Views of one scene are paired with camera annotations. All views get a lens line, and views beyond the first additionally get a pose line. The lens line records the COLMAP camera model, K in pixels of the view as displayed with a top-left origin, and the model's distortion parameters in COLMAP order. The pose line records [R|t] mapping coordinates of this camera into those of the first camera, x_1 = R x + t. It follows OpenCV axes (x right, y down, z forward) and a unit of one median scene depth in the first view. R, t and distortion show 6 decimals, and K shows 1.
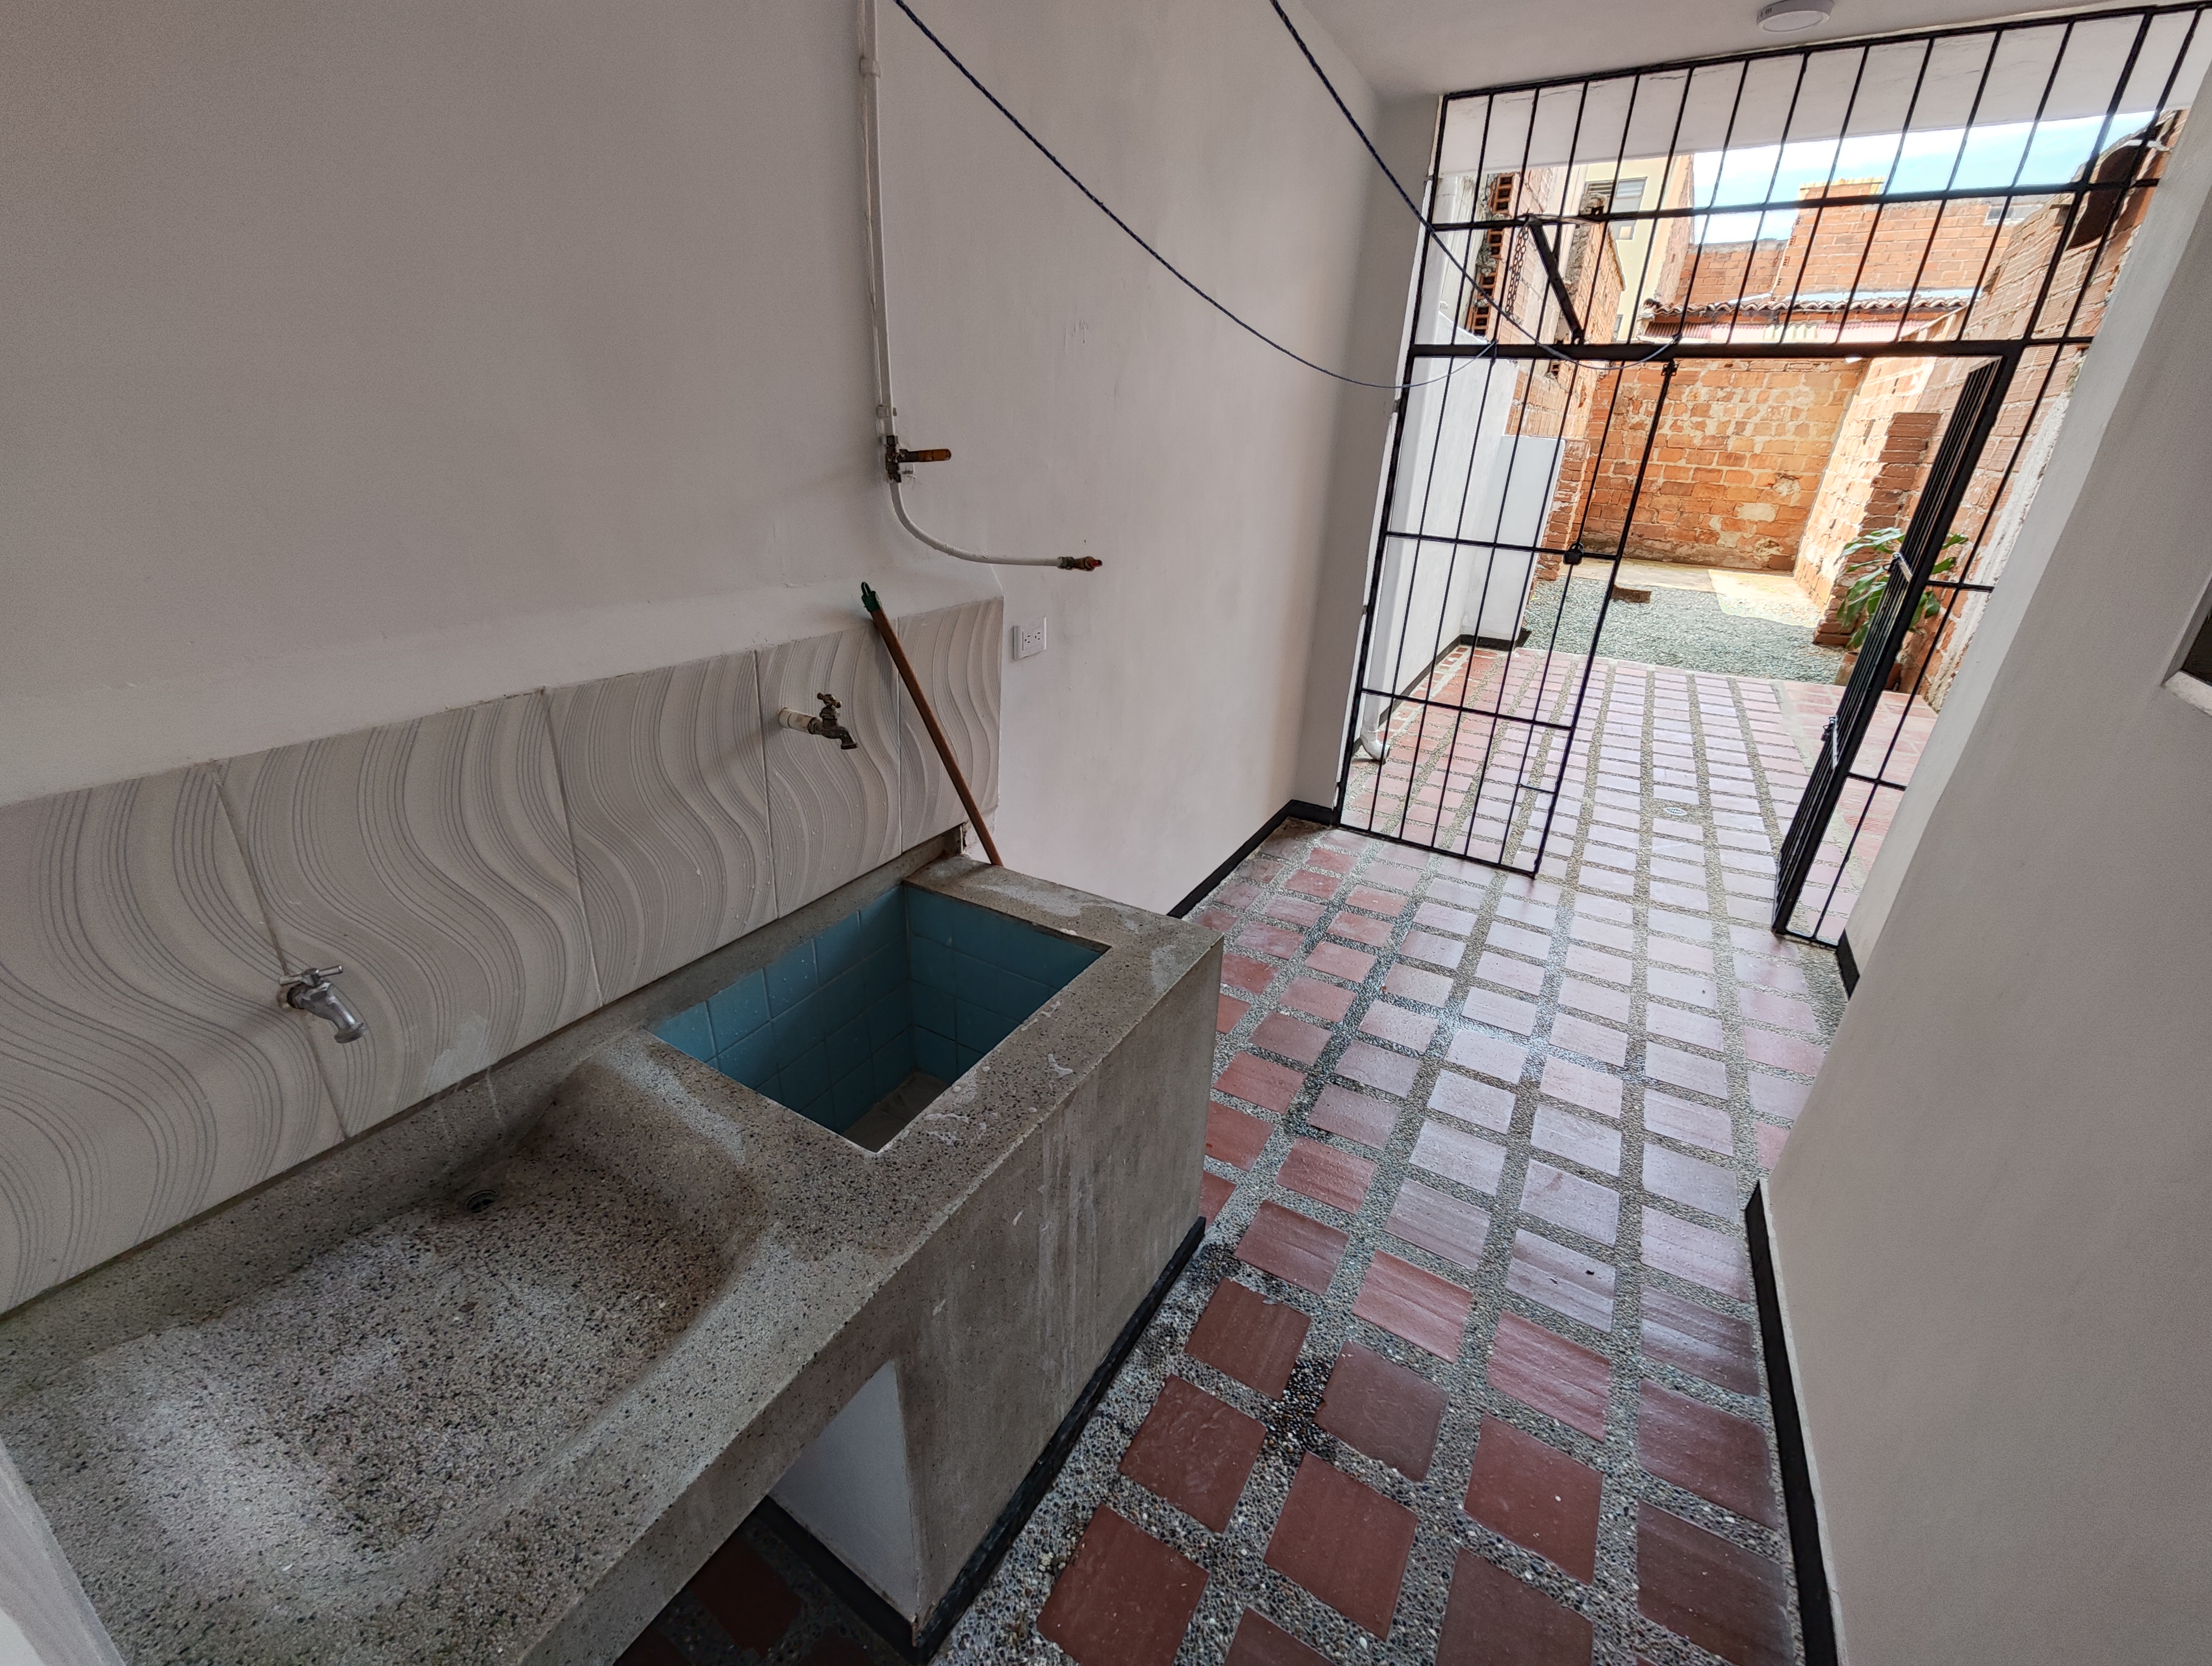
lens RADIAL K [[912.8, 0, 1105.8], [0, 912.8, 825.6], [0, 0, 1]] dist [0.001252, 0.000384]
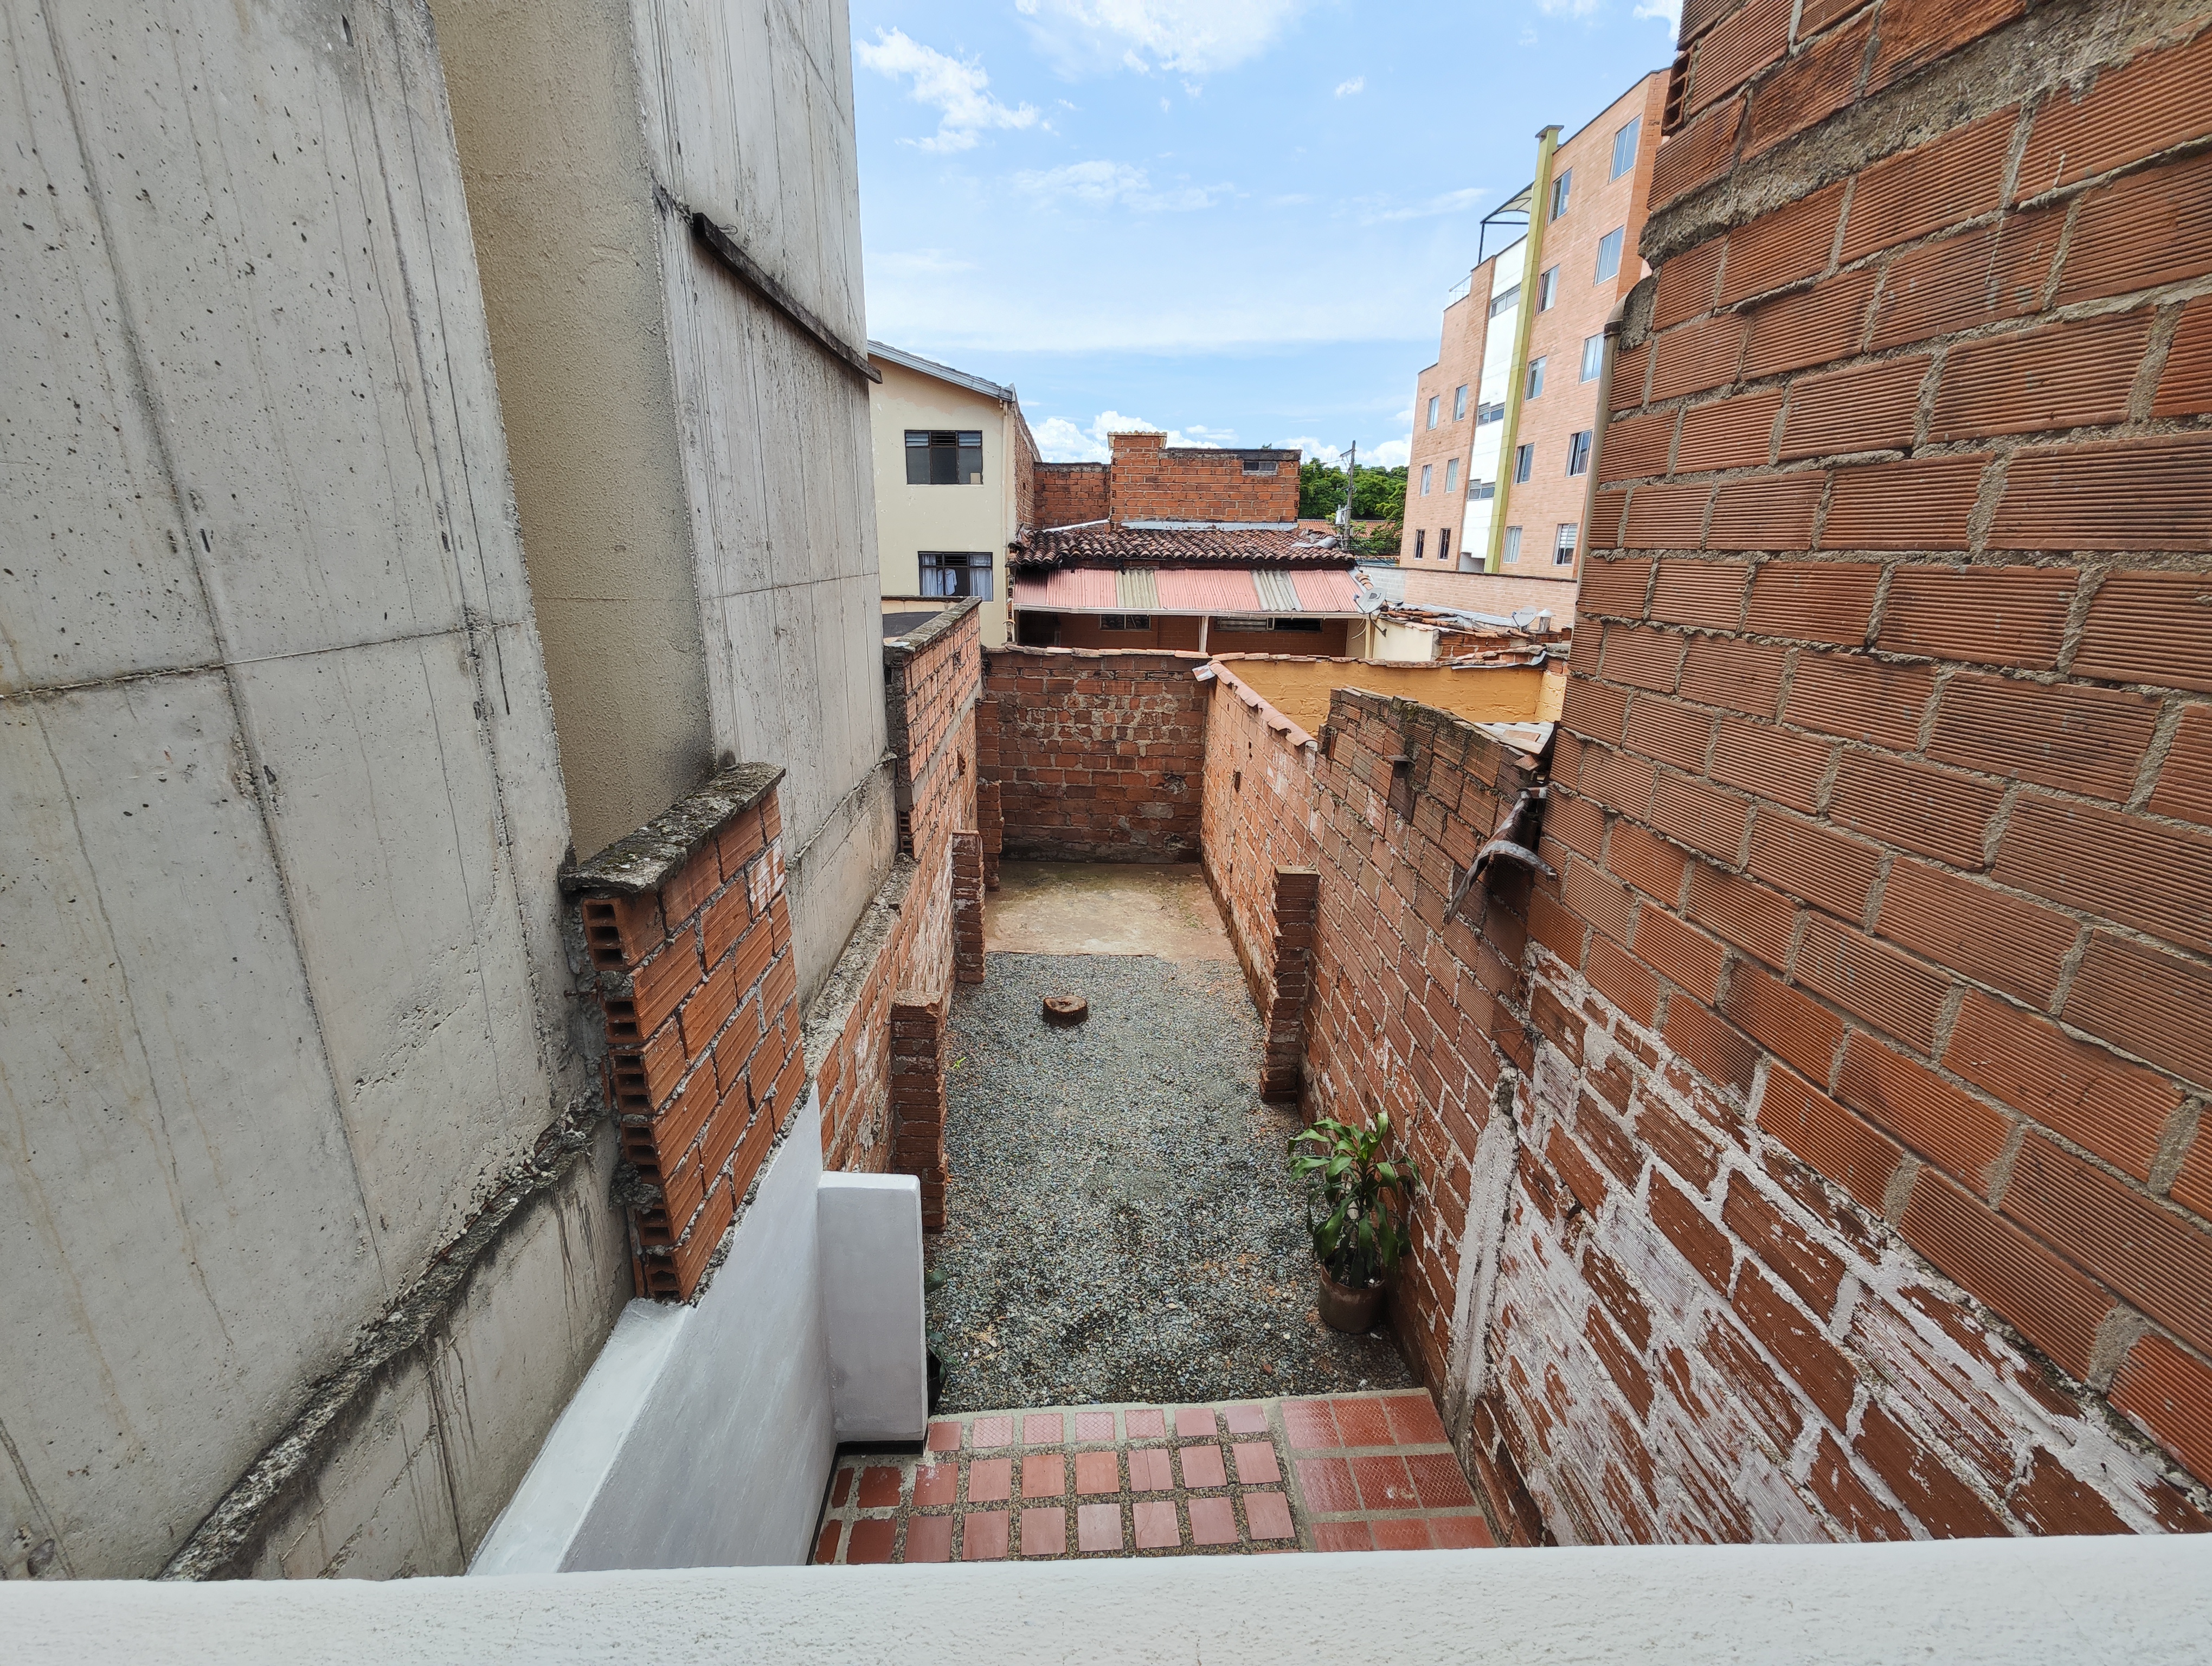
lens RADIAL K [[912.8, 0, 1101.8], [0, 912.8, 827.2], [0, 0, 1]] dist [0.001252, 0.000384]
pose [[0.847169, -0.180435, 0.499748, 0.171245], [0.237263, 0.970055, -0.051965, -0.291314], [-0.475407, 0.162595, 0.864611, 0.185236]]
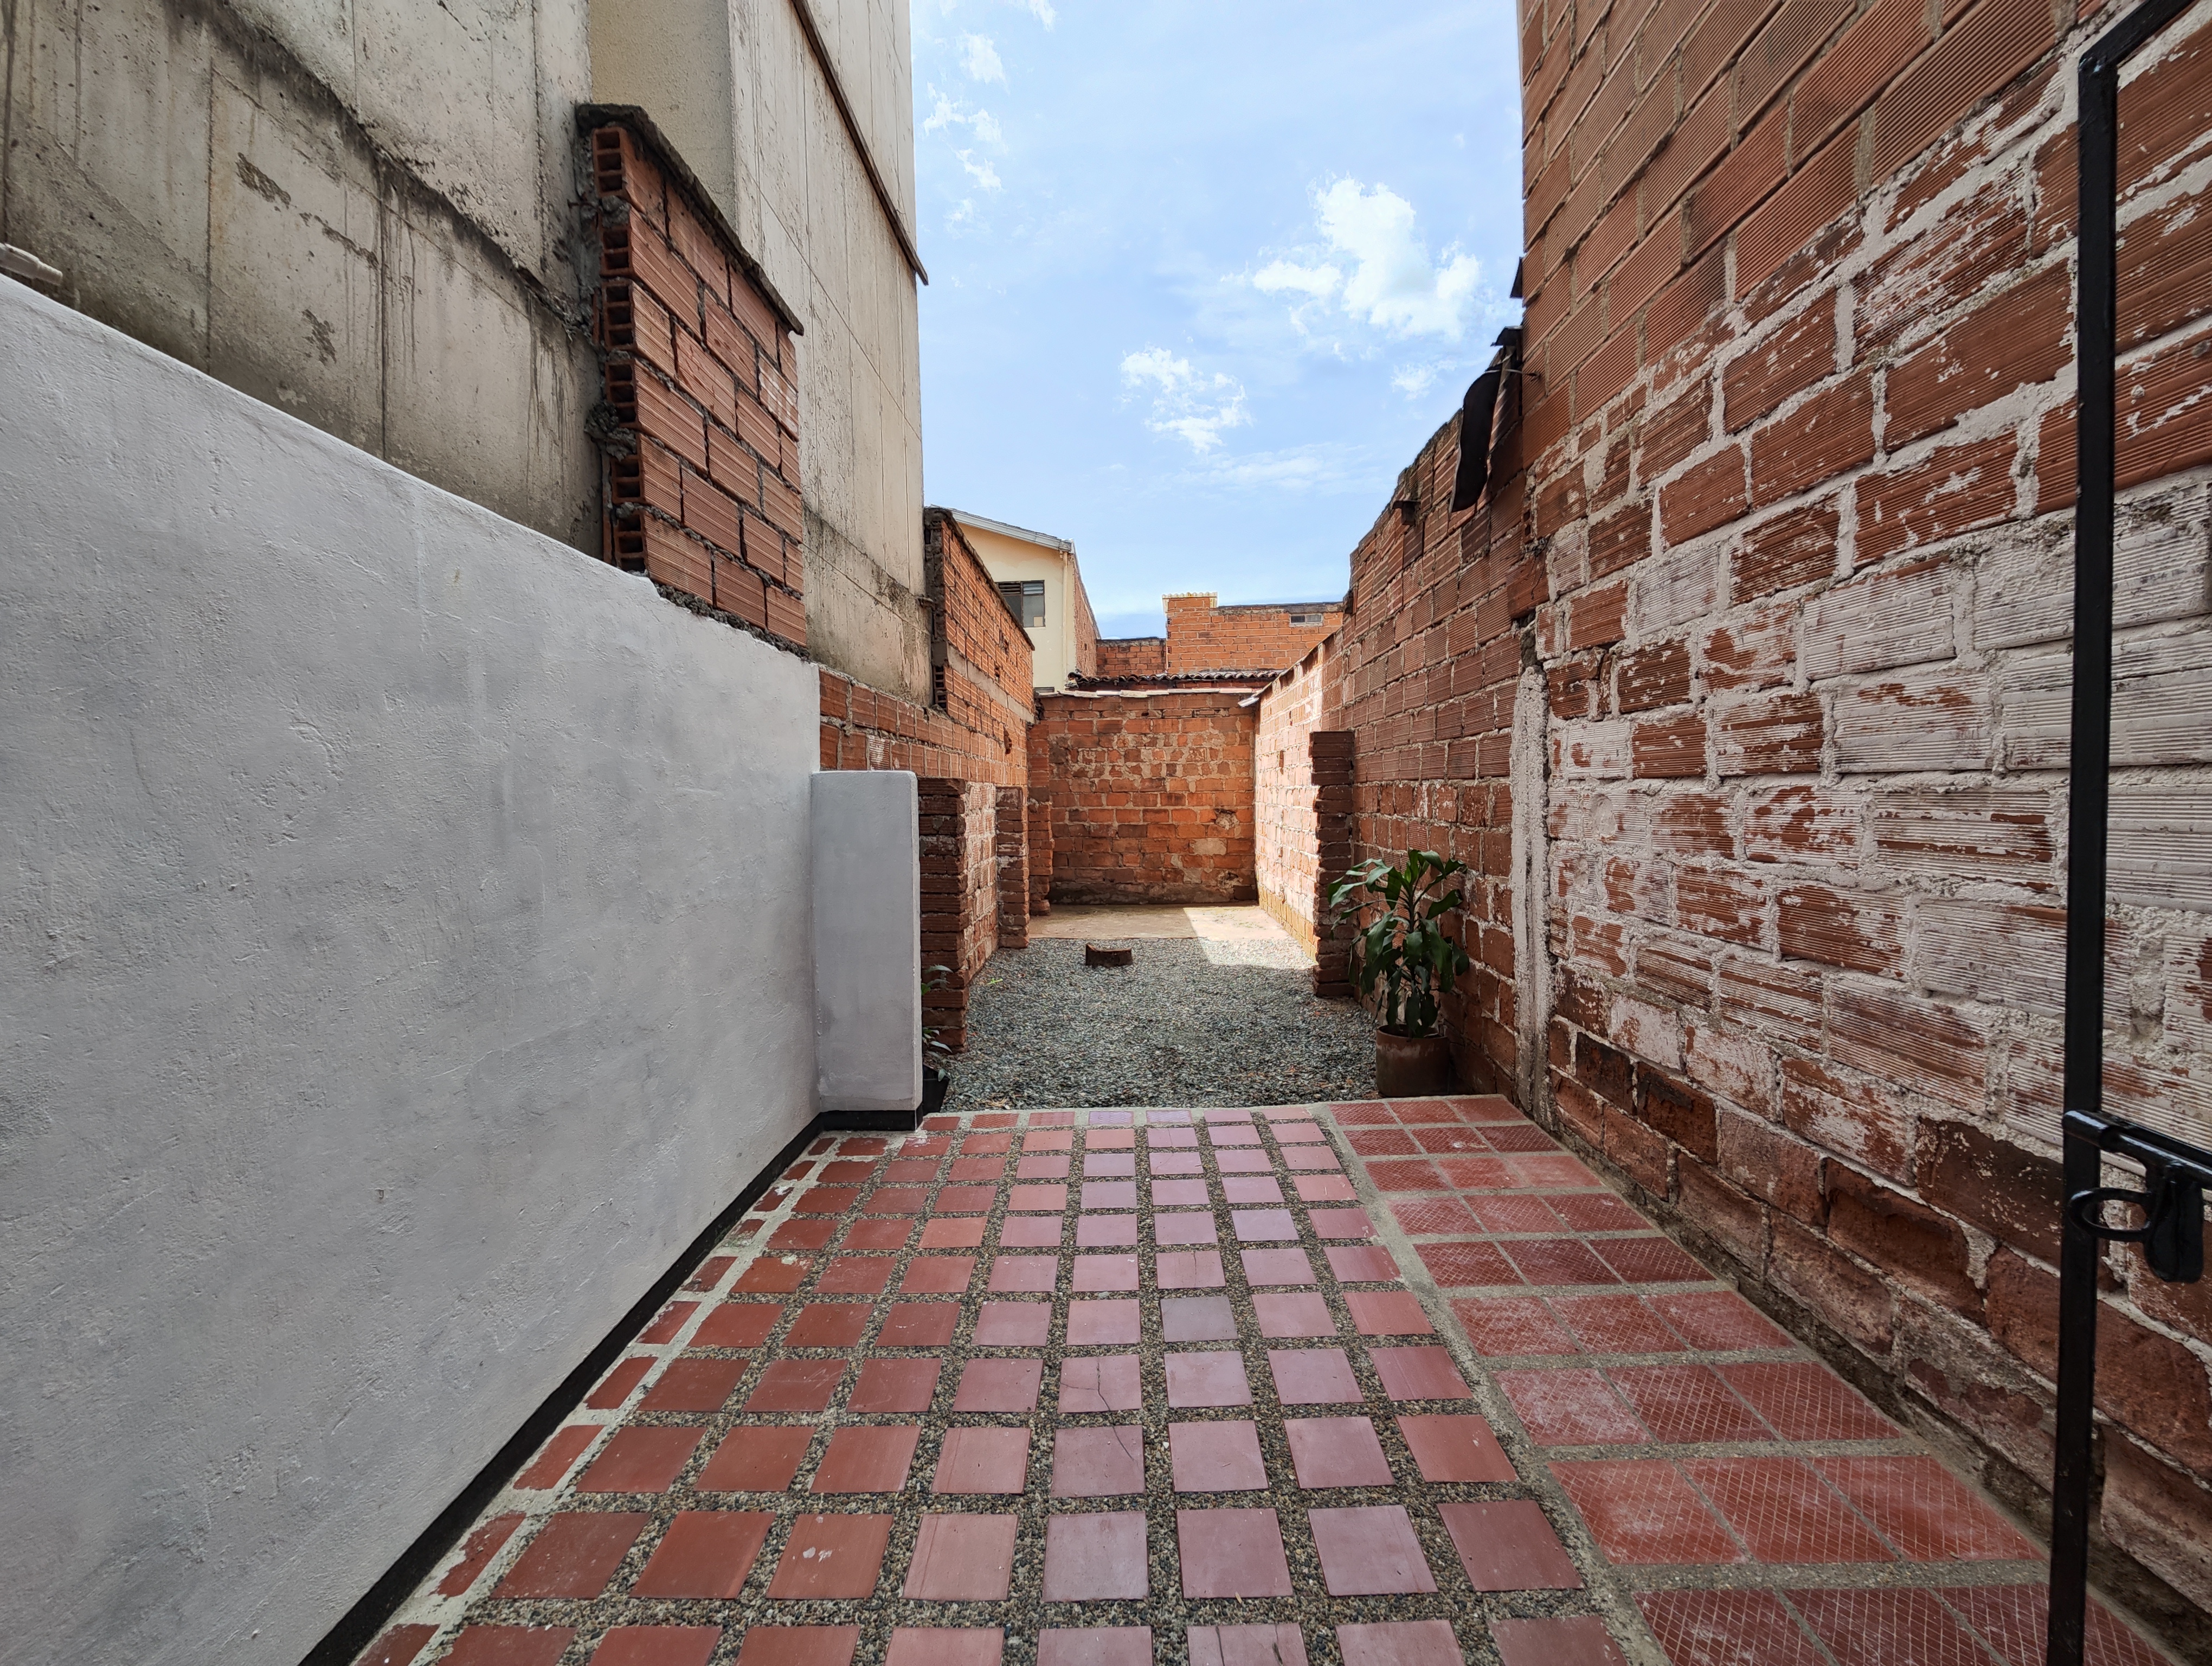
lens RADIAL K [[912.8, 0, 1104.2], [0, 912.8, 827.7], [0, 0, 1]] dist [0.001252, 0.000384]
pose [[0.882224, -0.075839, 0.464681, 0.165986], [0.243920, 0.917792, -0.313307, -0.085602], [-0.402720, 0.389752, 0.828197, 0.235390]]
